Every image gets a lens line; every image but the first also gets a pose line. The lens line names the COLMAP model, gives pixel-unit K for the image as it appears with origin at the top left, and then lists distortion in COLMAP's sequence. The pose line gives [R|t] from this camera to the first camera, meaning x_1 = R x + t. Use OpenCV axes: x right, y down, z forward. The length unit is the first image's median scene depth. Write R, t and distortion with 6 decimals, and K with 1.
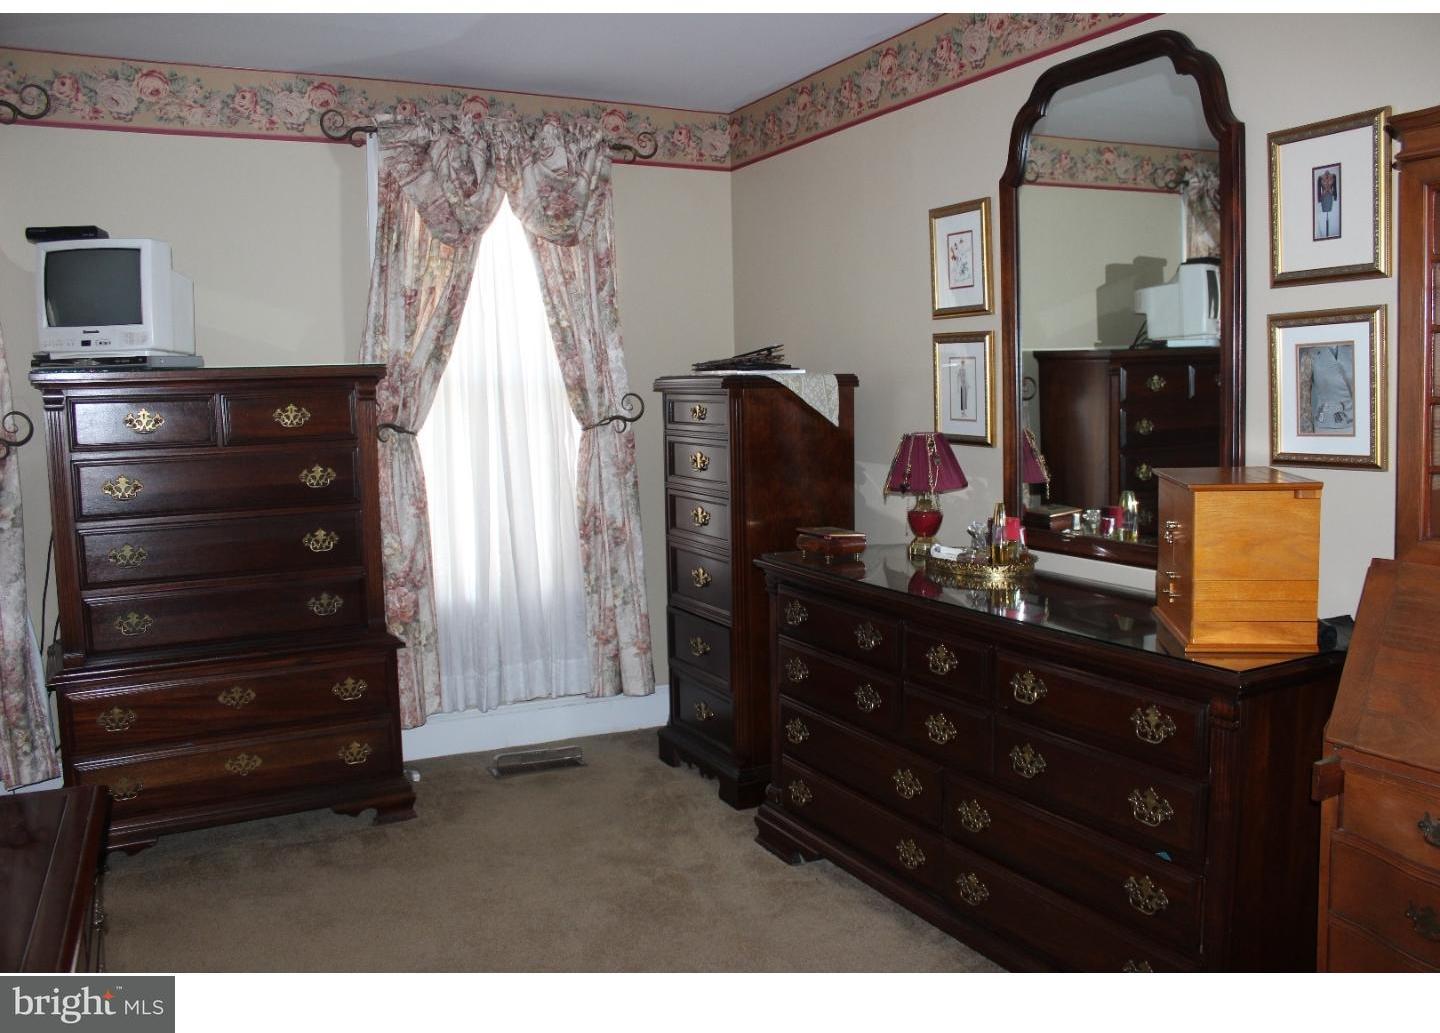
lens RADIAL K [[1199.9, 0, 745.2], [0, 1199.9, 509.2], [0, 0, 1]] dist [-0.172475, 0.176310]
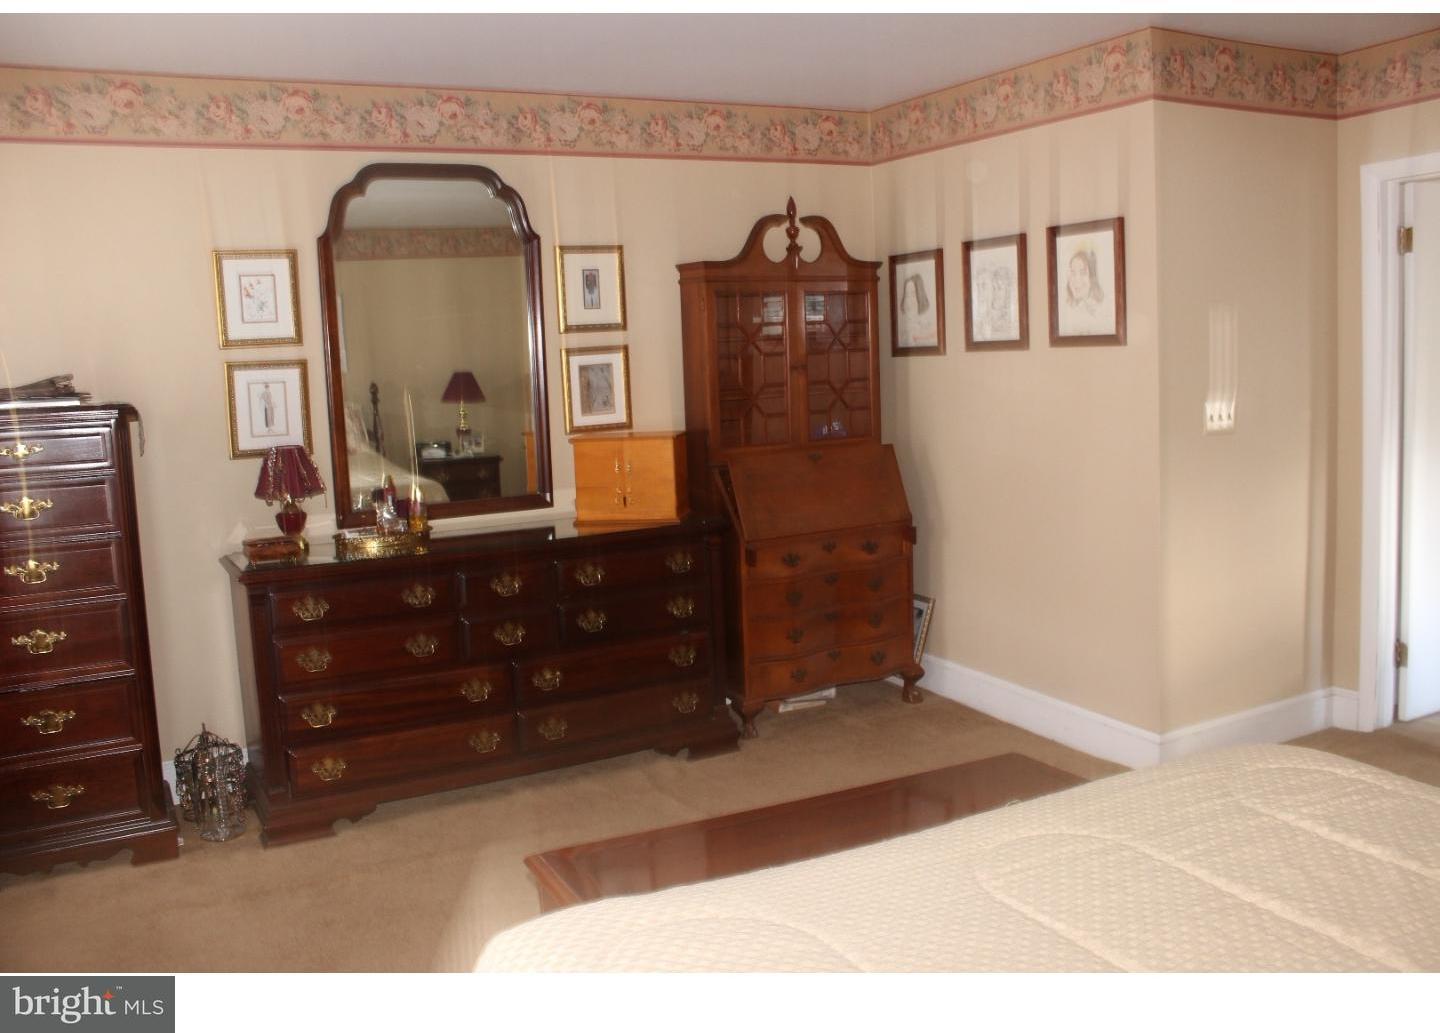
lens RADIAL K [[1199.9, 0, 745.2], [0, 1199.9, 509.2], [0, 0, 1]] dist [-0.172475, 0.176310]
pose [[-0.019793, -0.109152, 0.993828, -0.199802], [0.144009, 0.983346, 0.110869, -0.012952], [-0.989378, 0.145315, -0.003744, 0.112908]]
